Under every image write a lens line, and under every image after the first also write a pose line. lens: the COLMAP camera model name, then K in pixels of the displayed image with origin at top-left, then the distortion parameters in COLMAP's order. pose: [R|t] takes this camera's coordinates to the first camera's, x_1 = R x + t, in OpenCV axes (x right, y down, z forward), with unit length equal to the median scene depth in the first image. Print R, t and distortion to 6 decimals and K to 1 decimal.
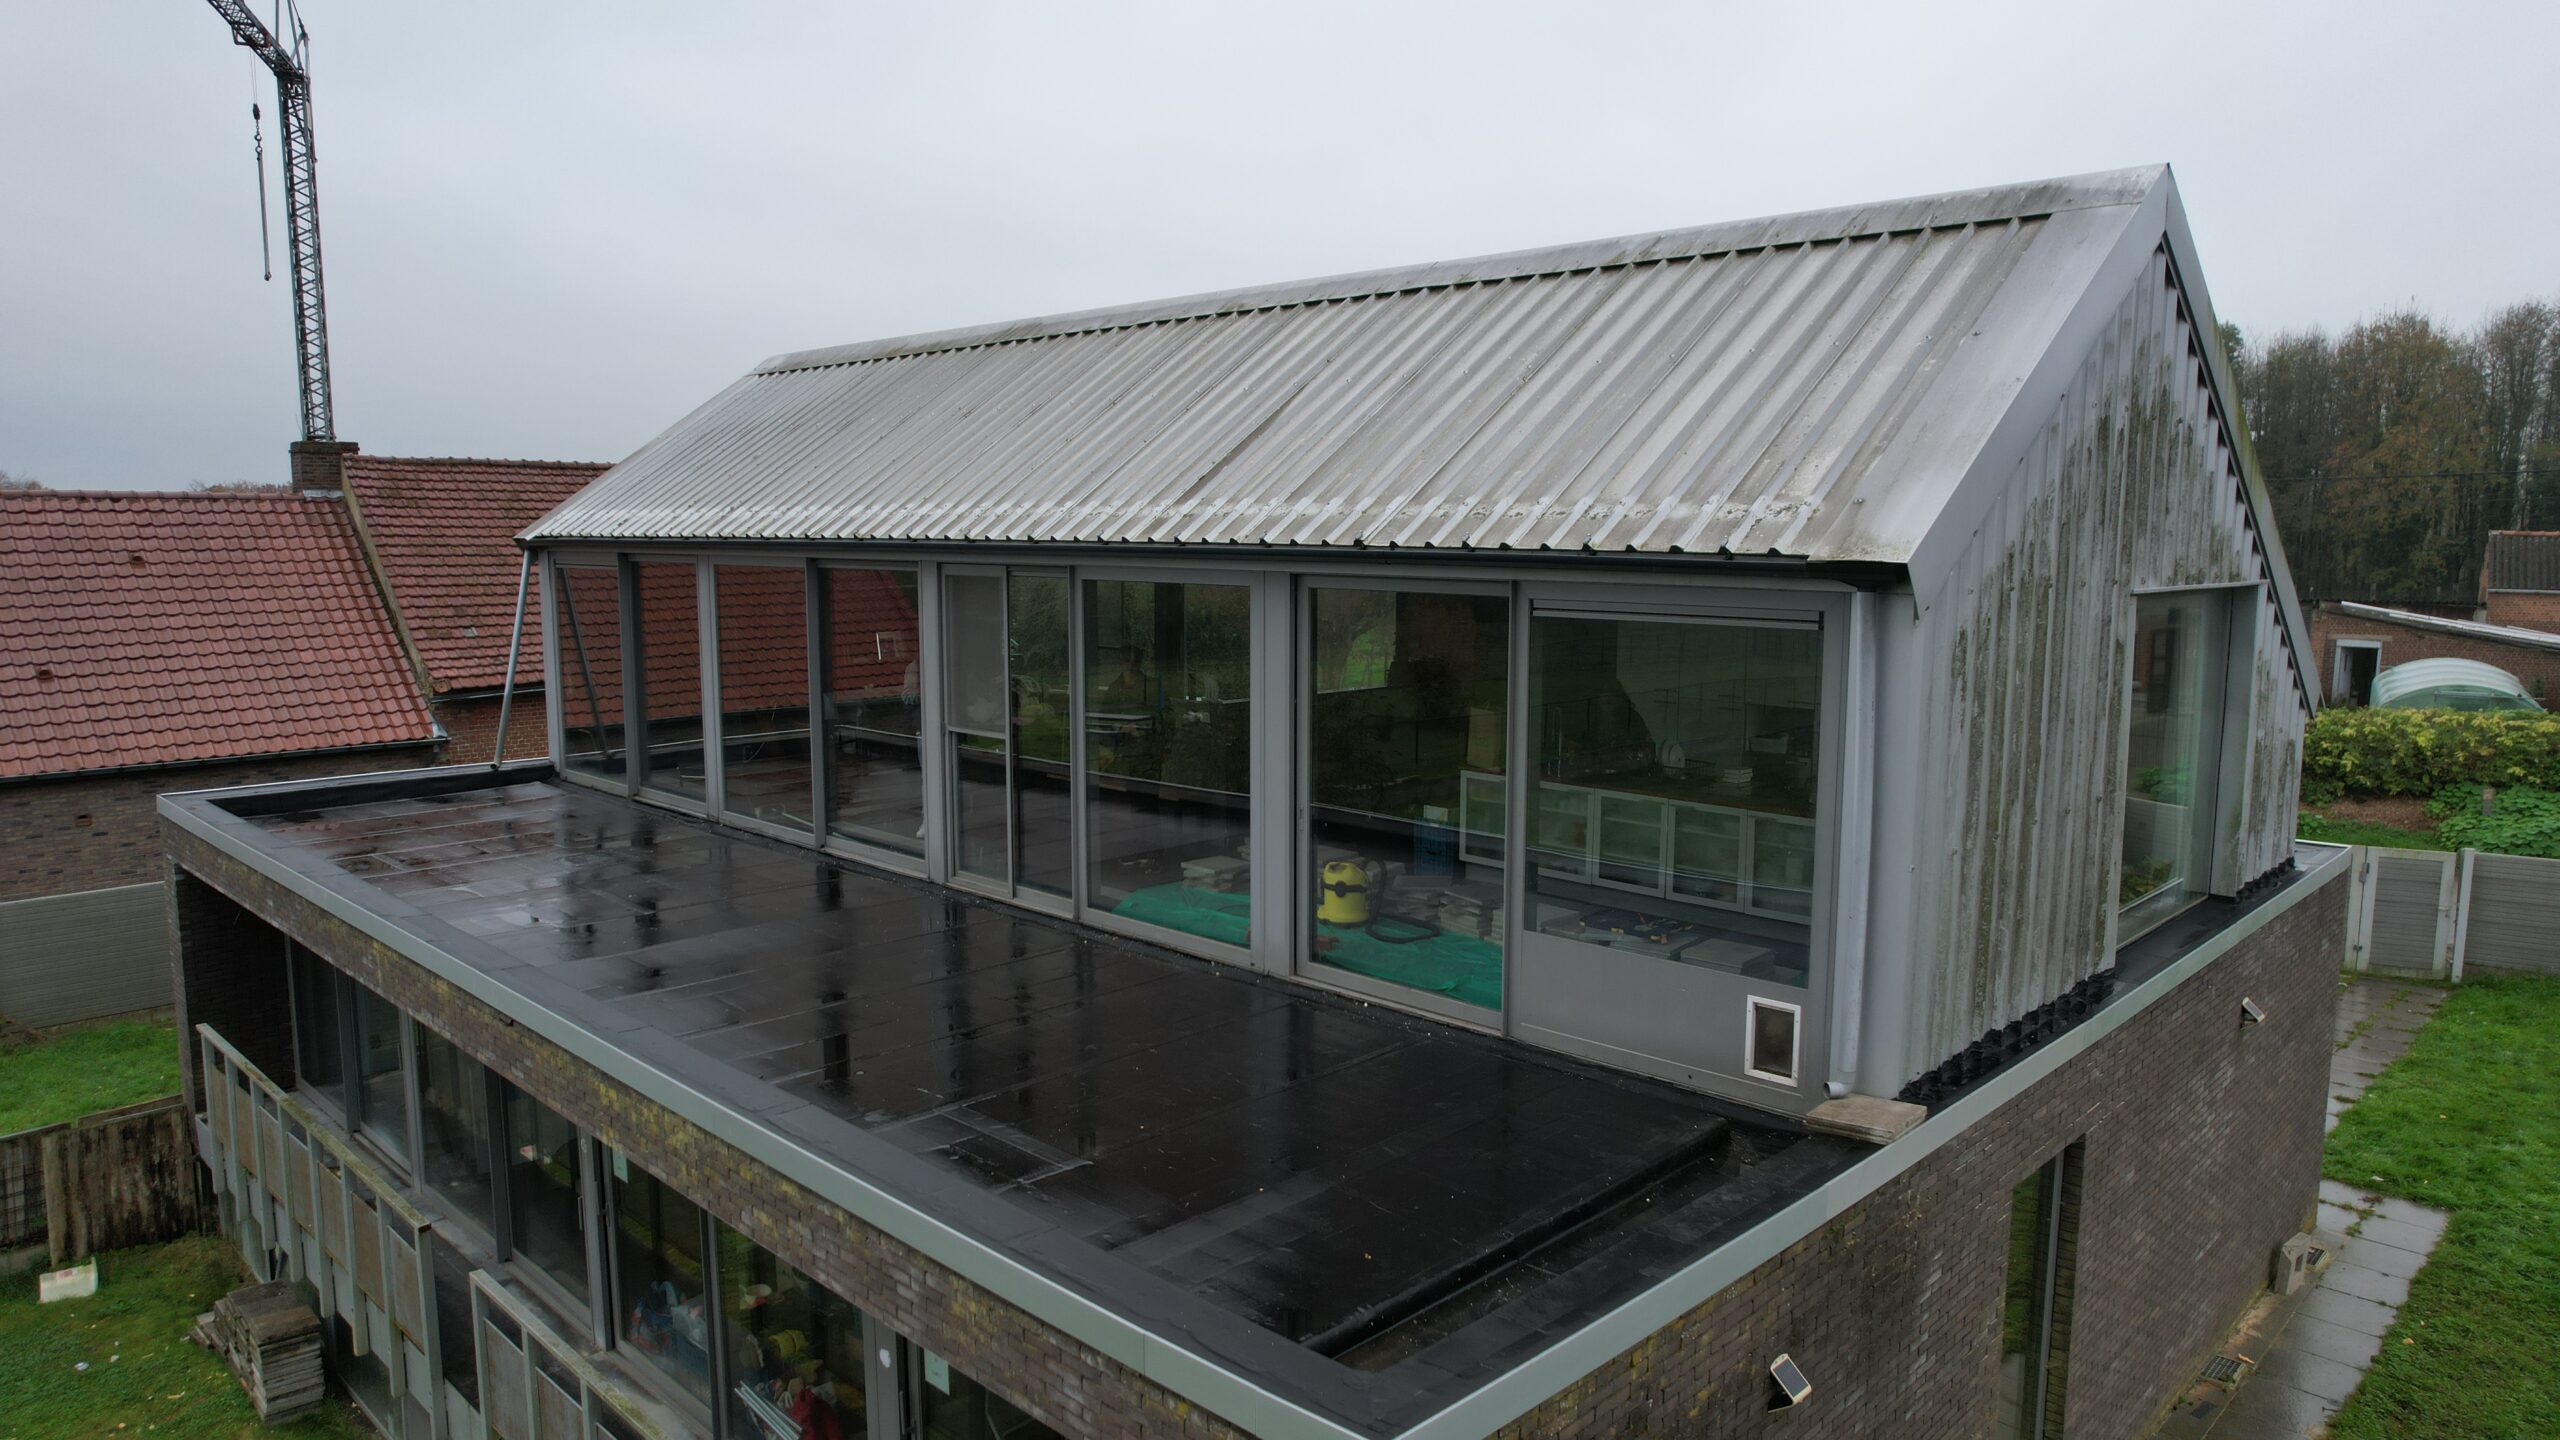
lens RADIAL K [[1610.9, 0, 1280.0], [0, 1610.9, 720.0], [0, 0, 1]] dist [-0.002228, -0.000701]
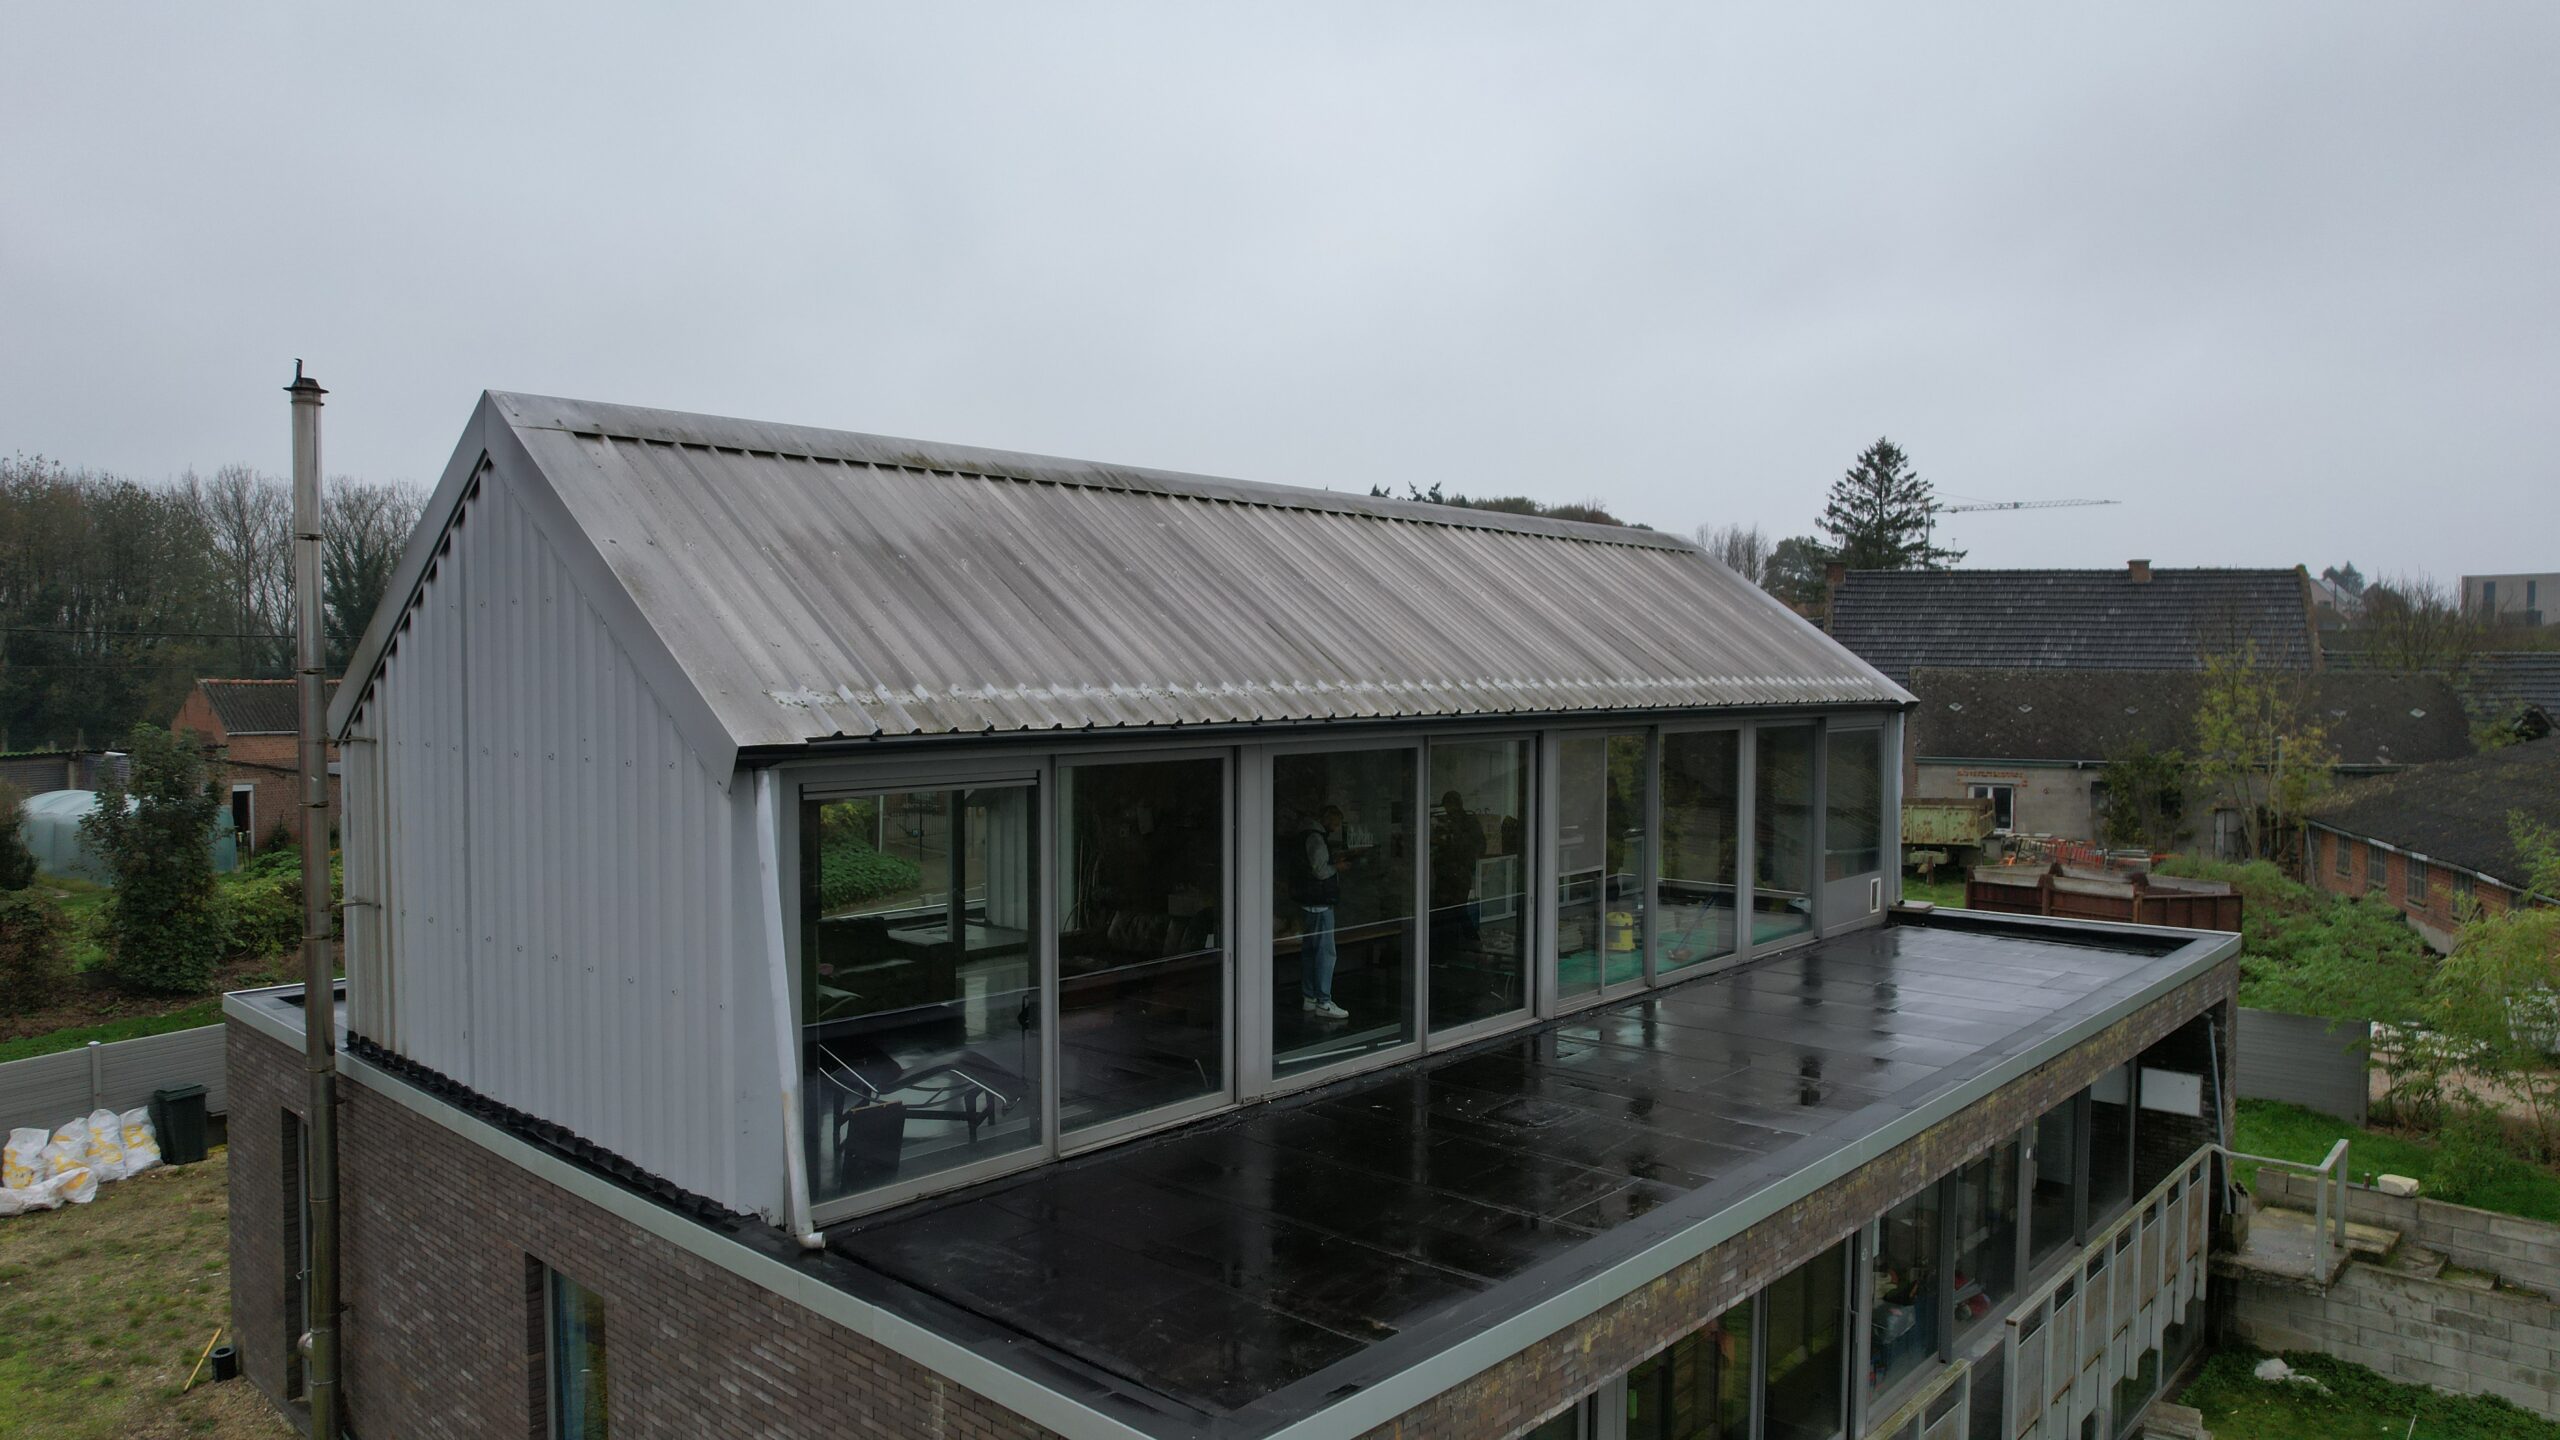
lens RADIAL K [[1610.9, 0, 1280.0], [0, 1610.9, 720.0], [0, 0, 1]] dist [-0.002228, -0.000701]
pose [[-0.030886, -0.031002, 0.999042, -1.076568], [0.117028, 0.992532, 0.034418, -0.132996], [-0.992648, 0.117979, -0.027027, 0.974072]]
